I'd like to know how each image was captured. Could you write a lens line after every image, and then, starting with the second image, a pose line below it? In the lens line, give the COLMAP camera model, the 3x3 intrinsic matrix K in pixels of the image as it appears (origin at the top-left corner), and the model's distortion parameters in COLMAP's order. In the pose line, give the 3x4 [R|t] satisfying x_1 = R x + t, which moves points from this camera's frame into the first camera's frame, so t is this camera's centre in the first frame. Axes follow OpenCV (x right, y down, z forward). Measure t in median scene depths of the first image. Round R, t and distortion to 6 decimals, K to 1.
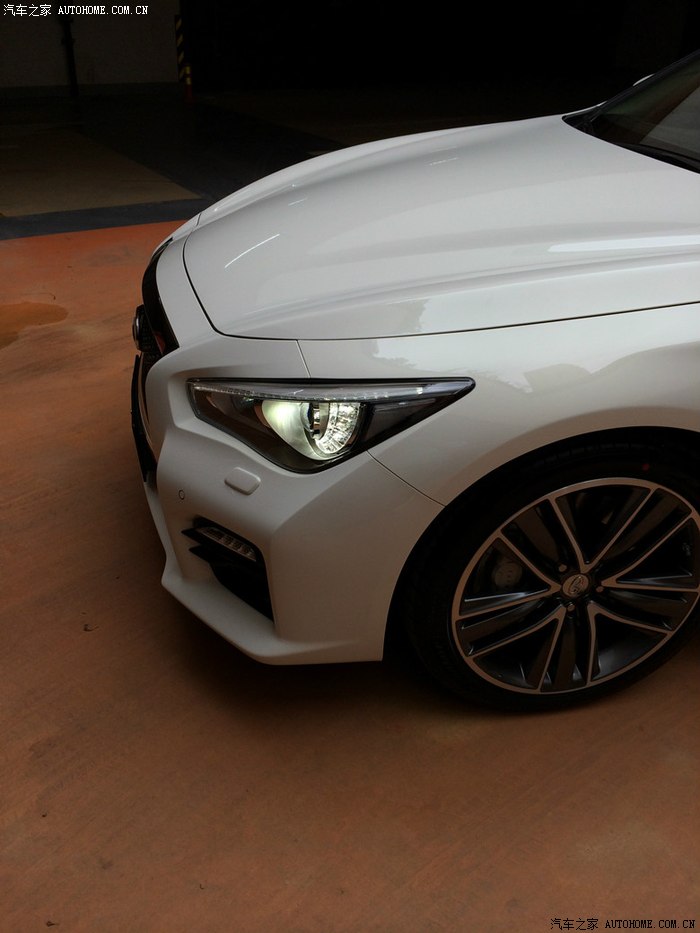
lens RADIAL K [[780.8, 0, 350.0], [0, 780.8, 466.5], [0, 0, 1]] dist [0.081079, -0.114584]
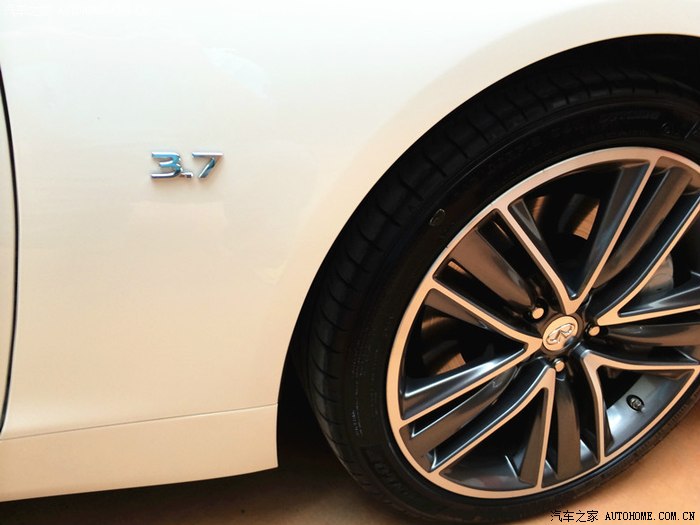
lens RADIAL K [[585.8, 0, 353.1], [0, 585.8, 266.3], [0, 0, 1]] dist [0.081079, -0.114584]
pose [[0.974566, -0.221710, 0.032641, 0.107502], [0.222024, 0.975021, -0.006273, 0.057148], [-0.030435, 0.013360, 0.999447, 0.491898]]
